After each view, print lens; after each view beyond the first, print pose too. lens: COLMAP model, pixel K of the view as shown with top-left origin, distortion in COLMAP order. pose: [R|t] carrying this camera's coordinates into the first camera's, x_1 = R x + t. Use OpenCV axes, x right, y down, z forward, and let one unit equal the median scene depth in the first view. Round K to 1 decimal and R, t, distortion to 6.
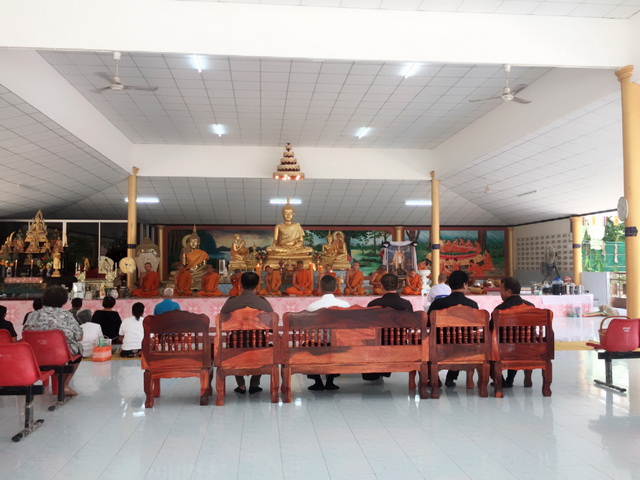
lens RADIAL K [[547.7, 0, 317.4], [0, 547.7, 237.6], [0, 0, 1]] dist [0.067868, -0.091508]
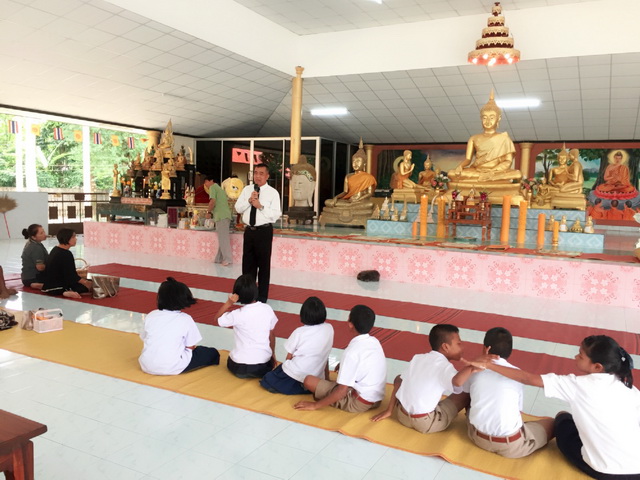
lens RADIAL K [[547.7, 0, 319.7], [0, 547.7, 233.4], [0, 0, 1]] dist [0.067868, -0.091508]
pose [[0.832738, 0.074053, -0.548693, 0.144558], [-0.010539, 0.992956, 0.118017, 0.016774], [0.553568, -0.092495, 0.827652, 0.337041]]
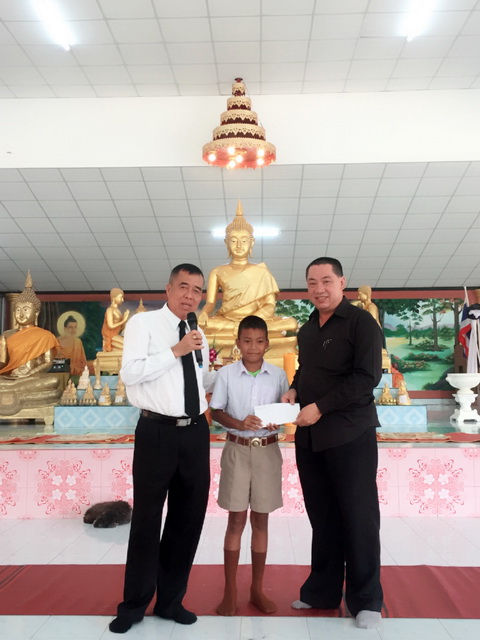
lens RADIAL K [[706.2, 0, 243.7], [0, 706.2, 316.5], [0, 0, 1]] dist [0.056469, 0.000000]
pose [[0.992074, -0.015698, -0.124667, 0.017938], [0.010556, 0.999070, -0.041799, 0.037775], [0.125207, 0.040151, 0.991318, 0.451388]]
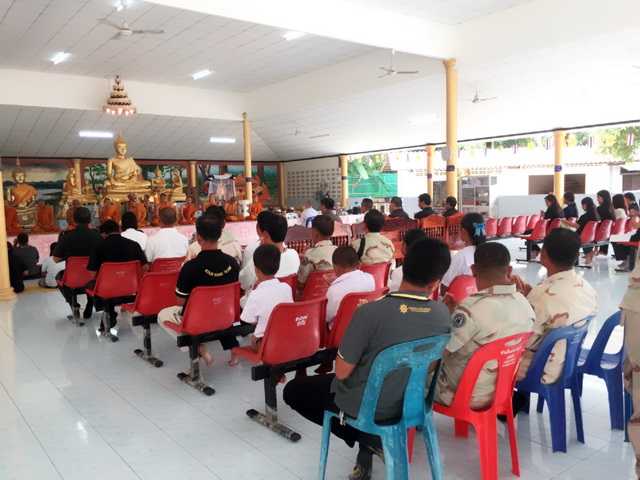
lens RADIAL K [[547.7, 0, 316.2], [0, 547.7, 236.0], [0, 0, 1]] dist [0.067868, -0.091508]
pose [[0.849912, -0.063416, 0.523095, -0.288308], [0.001649, 0.993047, 0.117711, -0.001325], [-0.526923, -0.099181, 0.844106, -0.068519]]
